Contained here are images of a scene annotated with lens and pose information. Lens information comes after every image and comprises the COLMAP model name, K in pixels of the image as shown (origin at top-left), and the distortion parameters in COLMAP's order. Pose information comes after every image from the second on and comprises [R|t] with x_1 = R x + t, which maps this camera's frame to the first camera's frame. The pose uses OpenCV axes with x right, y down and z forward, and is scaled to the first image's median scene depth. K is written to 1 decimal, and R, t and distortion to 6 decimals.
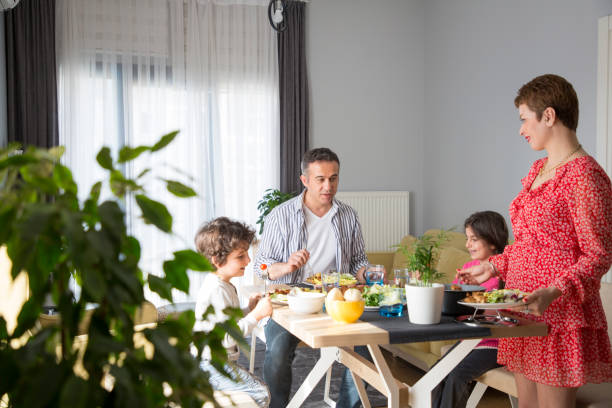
lens RADIAL K [[778.2, 0, 306.0], [0, 778.2, 204.0], [0, 0, 1]] dist [0.167219, 0.016660]
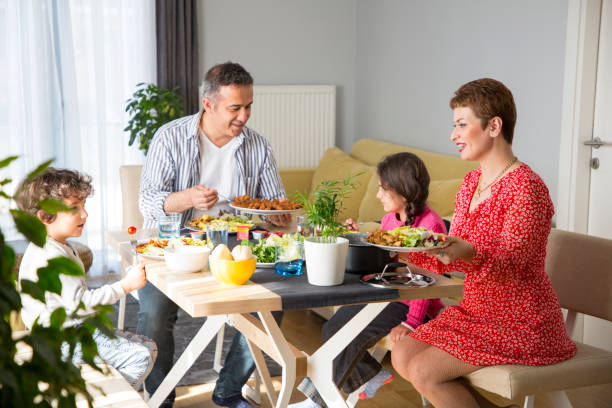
lens RADIAL K [[1184.9, 0, 306.0], [0, 1184.9, 204.0], [0, 0, 1]] dist [0.453735, 0.125603]
pose [[0.996218, -0.000451, 0.086893, 0.016398], [-0.009835, 0.992975, 0.117914, -0.085240], [-0.086336, -0.118323, 0.989215, -0.265666]]
